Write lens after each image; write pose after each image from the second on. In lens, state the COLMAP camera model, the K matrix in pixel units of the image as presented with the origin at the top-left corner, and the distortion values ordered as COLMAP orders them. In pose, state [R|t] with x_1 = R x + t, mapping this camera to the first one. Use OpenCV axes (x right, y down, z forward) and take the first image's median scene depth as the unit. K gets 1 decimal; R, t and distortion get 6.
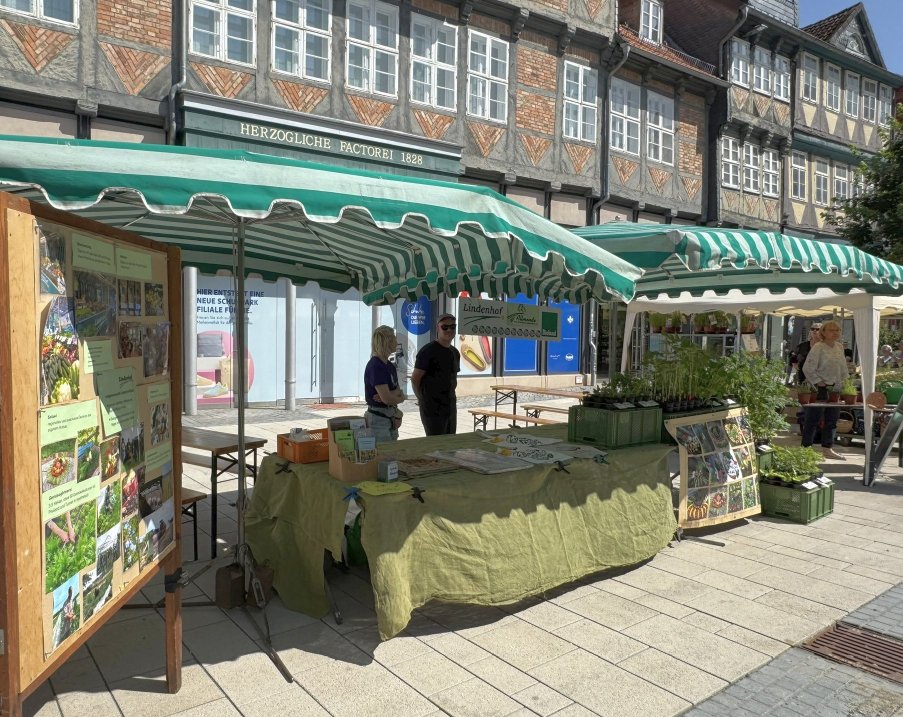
lens RADIAL K [[676.5, 0, 405.4], [0, 676.5, 357.7], [0, 0, 1]] dist [-0.001550, 0.002569]
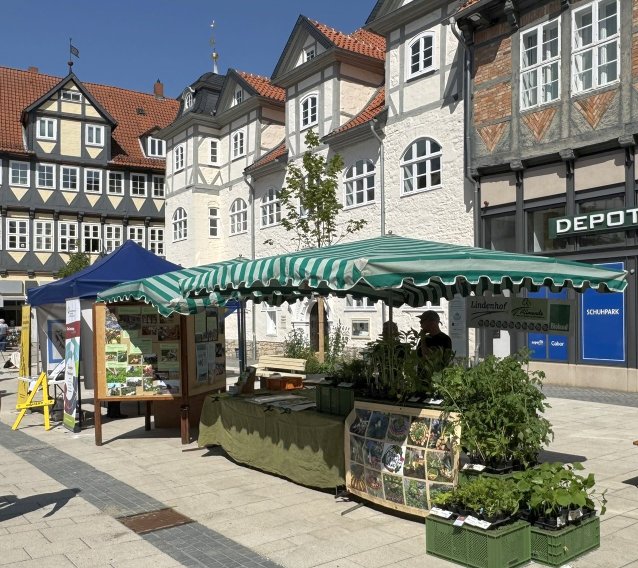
lens RADIAL K [[641.8, 0, 319.1], [0, 641.8, 317.6], [0, 0, 1]] dist [0.001247, 0.002211]
pose [[0.018337, -0.003337, -0.999826, 0.700512], [-0.025198, 0.999675, -0.003799, -0.023649], [0.999514, 0.025263, 0.018247, 0.415066]]
